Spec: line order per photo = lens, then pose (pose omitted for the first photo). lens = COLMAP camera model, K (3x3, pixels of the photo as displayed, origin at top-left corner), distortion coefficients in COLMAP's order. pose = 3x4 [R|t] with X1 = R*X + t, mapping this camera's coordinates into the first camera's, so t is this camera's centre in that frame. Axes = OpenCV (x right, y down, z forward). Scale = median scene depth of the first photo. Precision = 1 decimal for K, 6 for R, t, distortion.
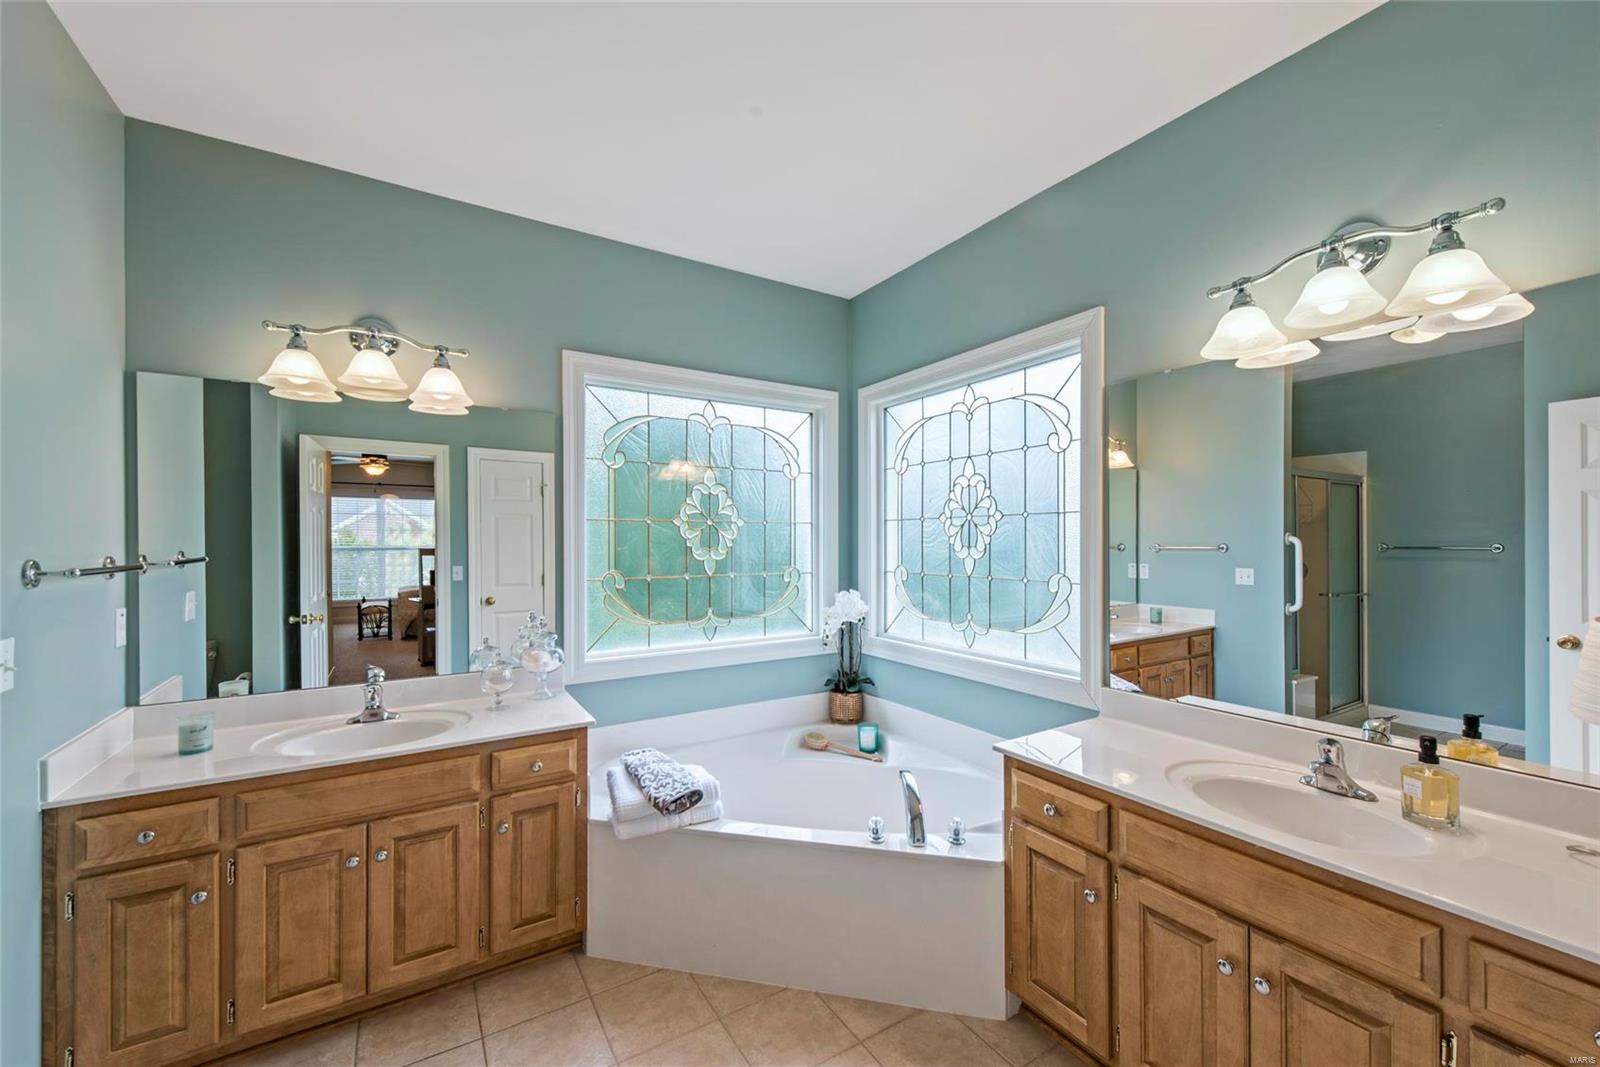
lens RADIAL K [[642.3, 0, 800.6], [0, 642.3, 543.9], [0, 0, 1]] dist [0.014593, -0.002876]
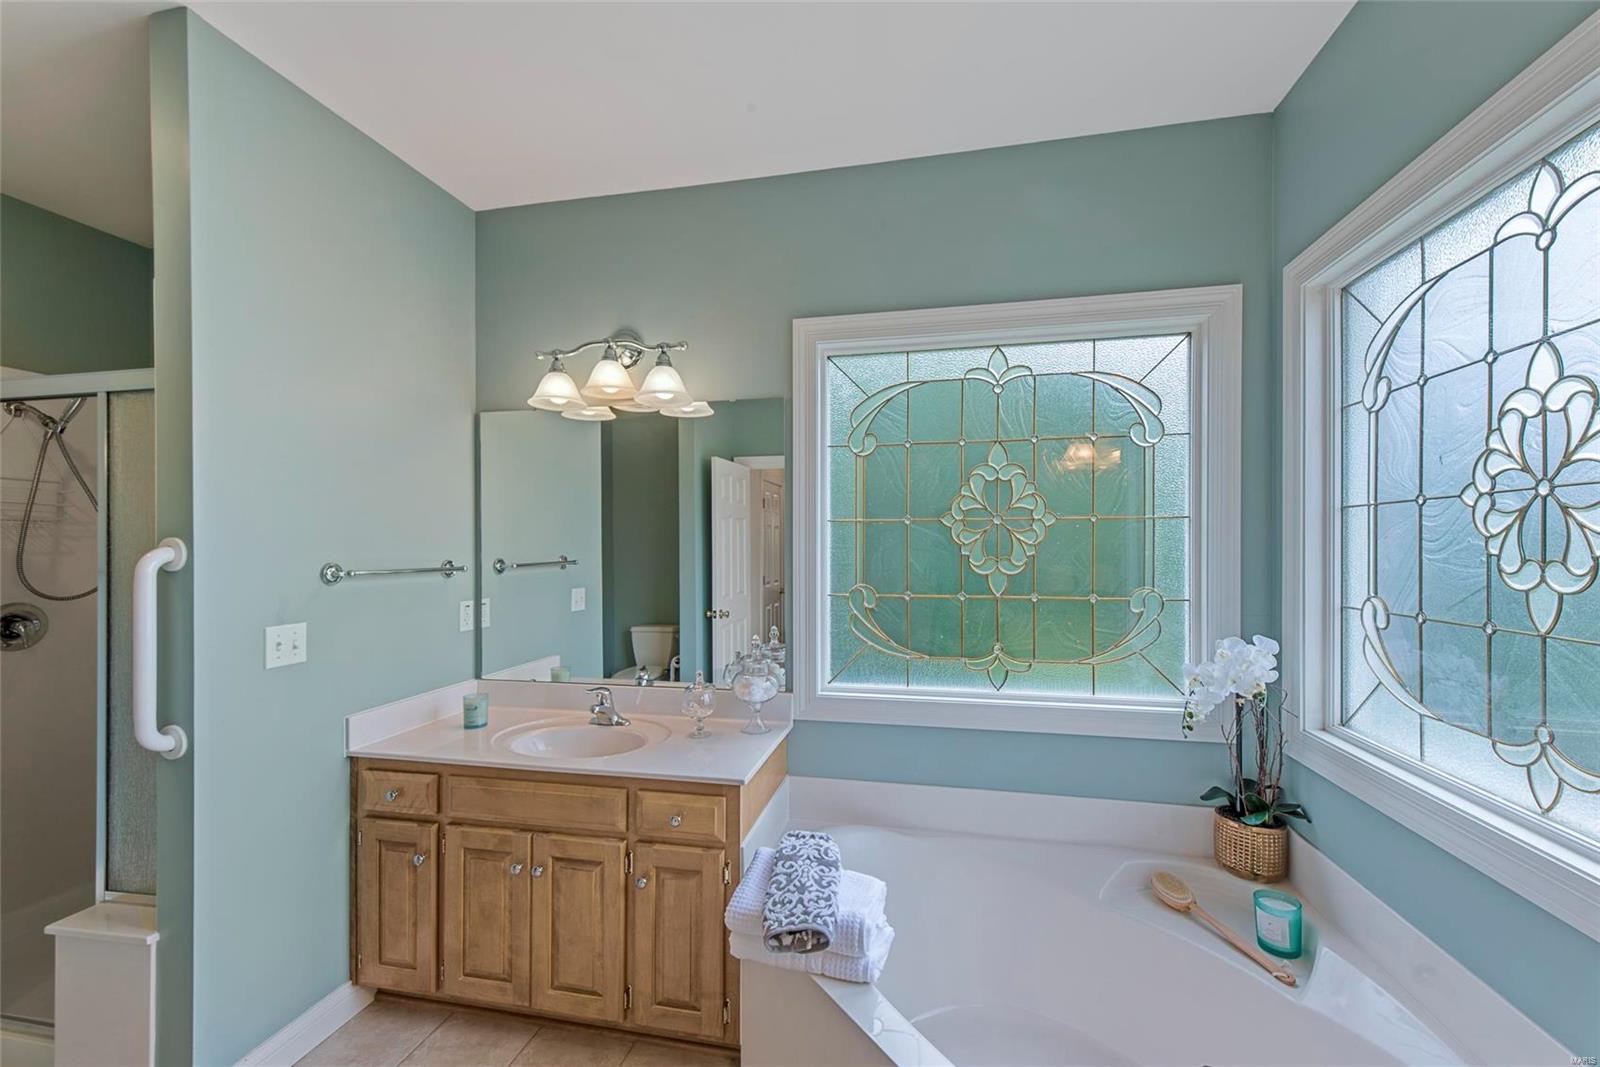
lens RADIAL K [[642.3, 0, 804.3], [0, 642.3, 547.7], [0, 0, 1]] dist [0.014593, -0.002876]
pose [[0.721090, 0.001124, -0.692840, 0.216879], [-0.001301, 0.999999, 0.000268, -0.004558], [0.692840, 0.000708, 0.721091, 0.396094]]
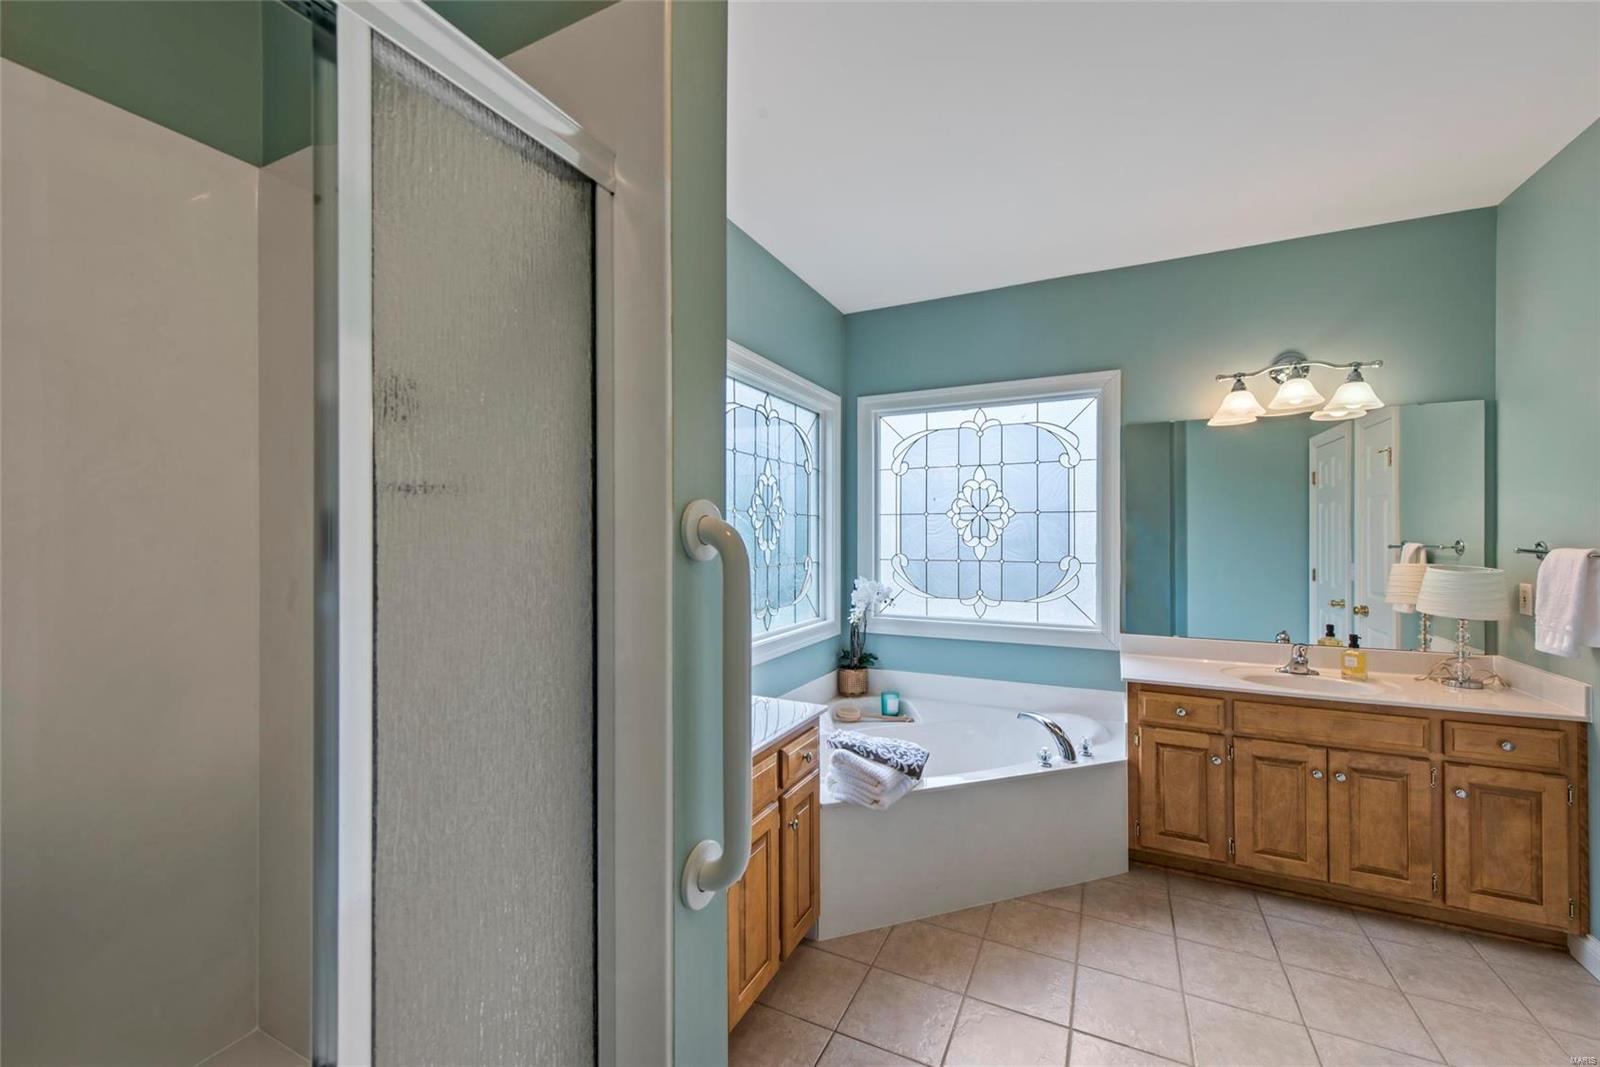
lens RADIAL K [[642.3, 0, 798.8], [0, 642.3, 537.0], [0, 0, 1]] dist [0.014593, -0.002876]
pose [[0.844329, 0.001378, 0.535824, -0.728055], [0.000049, 0.999996, -0.002649, 0.007775], [-0.535826, 0.002263, 0.844326, 0.134364]]
